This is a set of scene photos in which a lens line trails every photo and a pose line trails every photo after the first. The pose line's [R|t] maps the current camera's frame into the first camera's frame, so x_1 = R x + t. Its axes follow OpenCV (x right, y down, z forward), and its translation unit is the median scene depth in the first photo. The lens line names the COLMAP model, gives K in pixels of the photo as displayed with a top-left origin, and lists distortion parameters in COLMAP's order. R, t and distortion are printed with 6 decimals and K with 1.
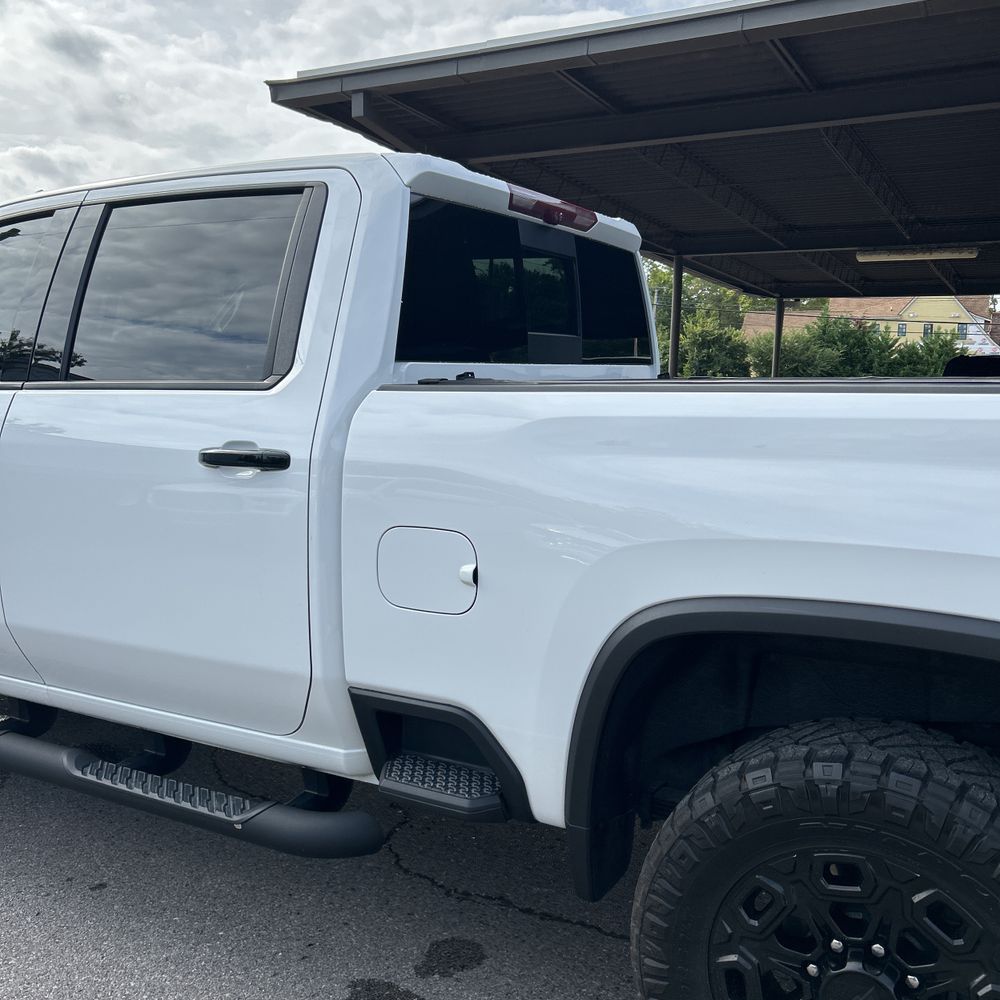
lens RADIAL K [[1043.9, 0, 502.7], [0, 1043.9, 482.1], [0, 0, 1]] dist [0.029958, 0.000000]
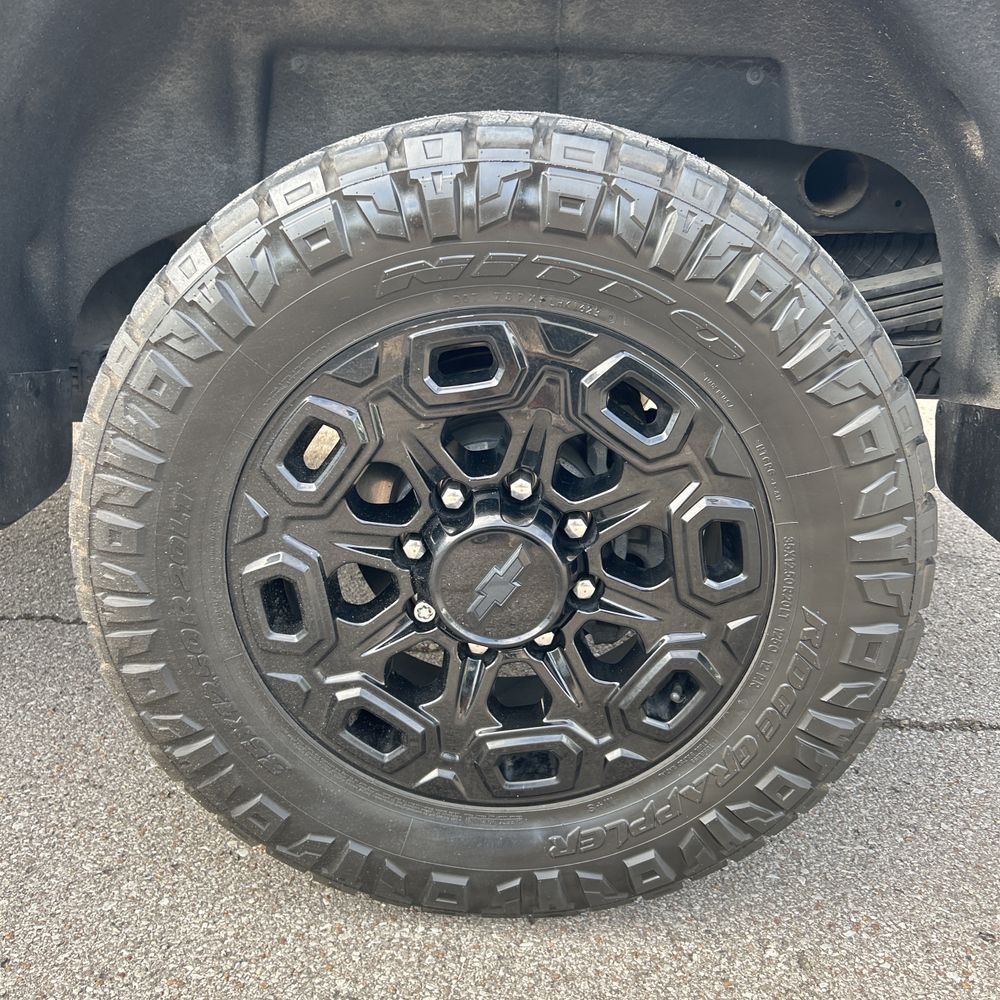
lens RADIAL K [[1043.9, 0, 508.9], [0, 1043.9, 496.0], [0, 0, 1]] dist [0.029958, 0.000000]
pose [[0.885917, -0.139627, 0.442330, 0.095062], [0.025250, 0.966720, 0.254586, 0.293759], [-0.463156, -0.214374, 0.859959, 0.499092]]
